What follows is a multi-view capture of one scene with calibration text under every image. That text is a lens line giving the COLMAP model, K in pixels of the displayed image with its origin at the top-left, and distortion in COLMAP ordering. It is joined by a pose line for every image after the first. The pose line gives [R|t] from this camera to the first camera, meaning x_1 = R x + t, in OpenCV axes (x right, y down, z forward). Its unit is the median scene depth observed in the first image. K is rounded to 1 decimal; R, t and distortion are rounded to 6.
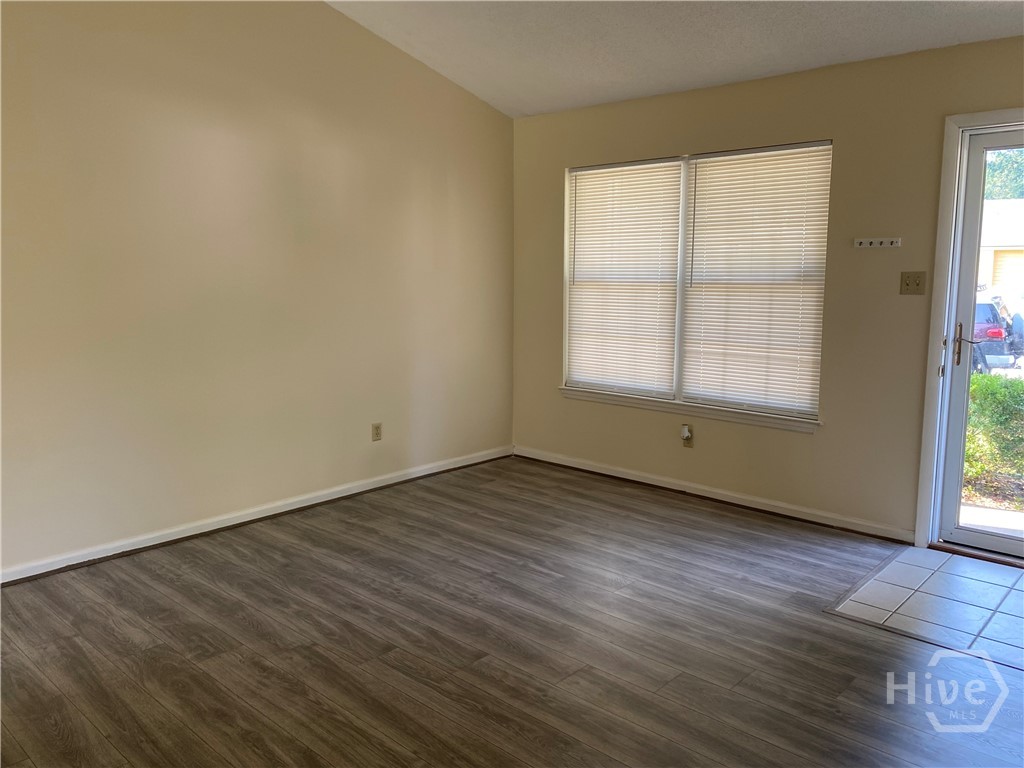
lens RADIAL K [[782.6, 0, 498.2], [0, 782.6, 378.9], [0, 0, 1]] dist [0.001569, -0.013114]
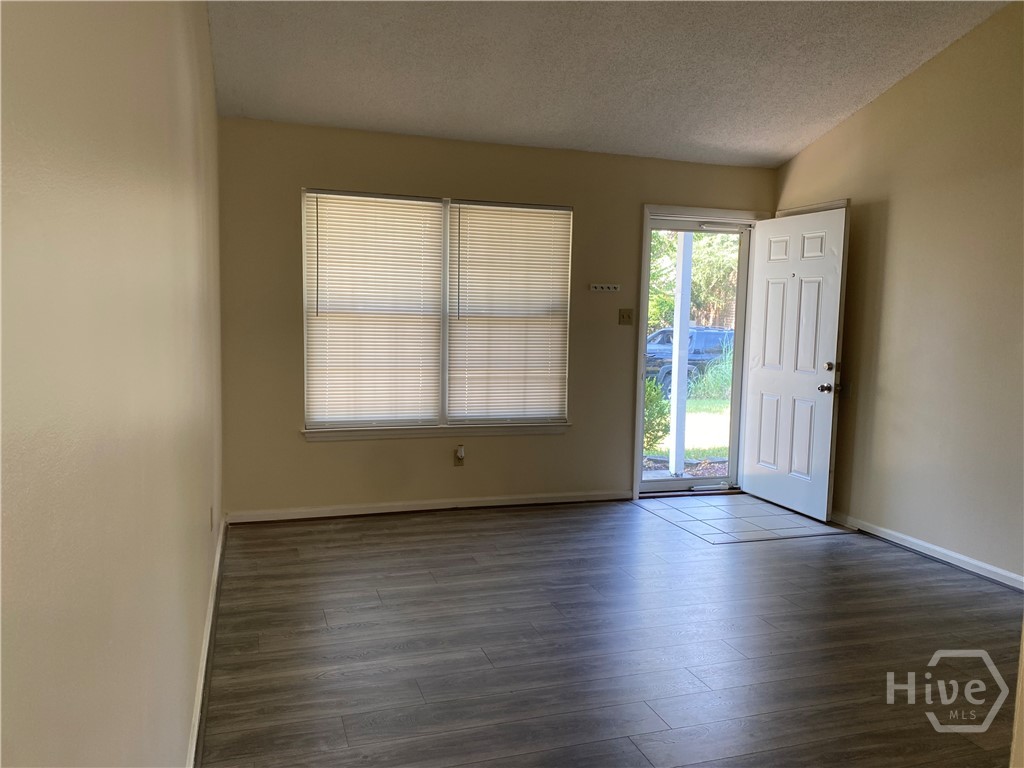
lens RADIAL K [[815.6, 0, 512.0], [0, 815.6, 384.0], [0, 0, 1]] dist [0.108857, 0.001041]
pose [[0.458047, -0.079803, 0.885339, -0.751545], [0.099705, 0.994290, 0.038039, -0.064806], [-0.883319, 0.070848, 0.463388, 0.414431]]
